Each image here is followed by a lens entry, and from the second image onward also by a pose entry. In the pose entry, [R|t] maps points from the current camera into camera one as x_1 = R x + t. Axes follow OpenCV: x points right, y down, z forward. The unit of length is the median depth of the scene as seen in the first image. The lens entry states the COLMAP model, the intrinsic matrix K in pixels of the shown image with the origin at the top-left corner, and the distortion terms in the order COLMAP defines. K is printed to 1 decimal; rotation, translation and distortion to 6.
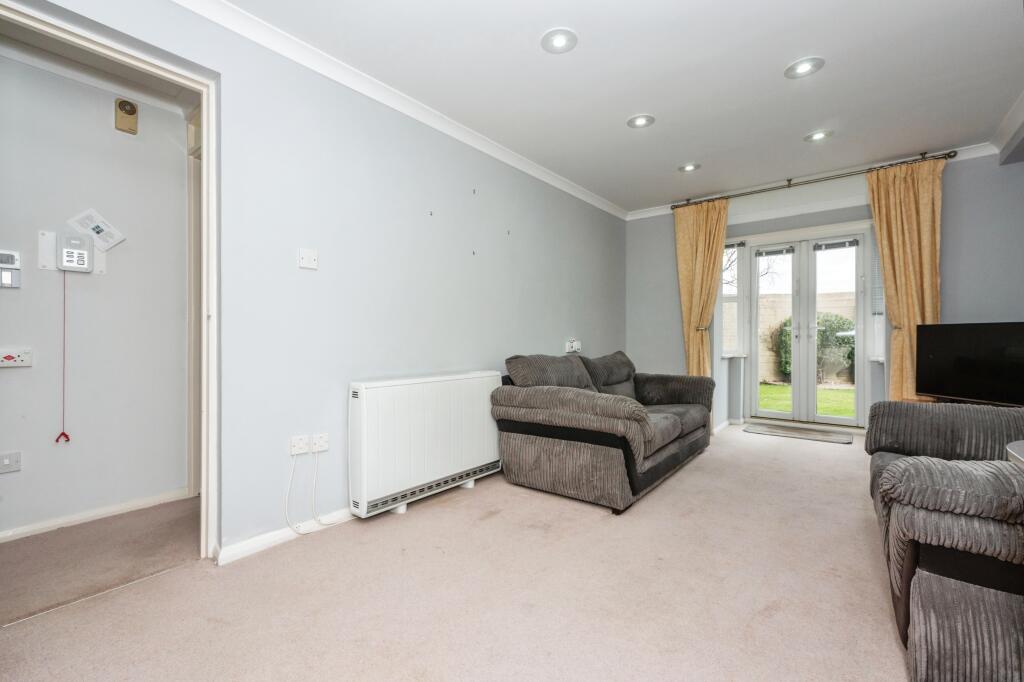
lens RADIAL K [[438.1, 0, 512.0], [0, 438.1, 341.0], [0, 0, 1]] dist [0.000232, 0.000438]
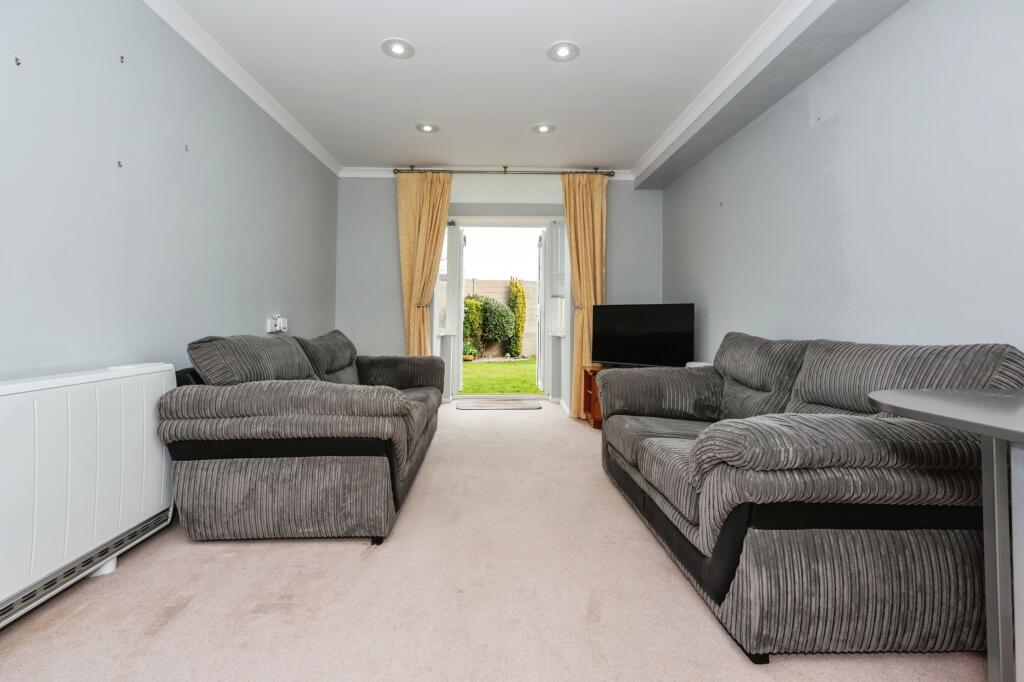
lens RADIAL K [[450.4, 0, 510.8], [0, 450.4, 312.0], [0, 0, 1]] dist [-0.021395, 0.015369]
pose [[0.759275, 0.014562, 0.650607, -0.076782], [-0.000371, 0.999759, -0.021944, 0.010320], [-0.650770, 0.016420, 0.759098, 0.205845]]
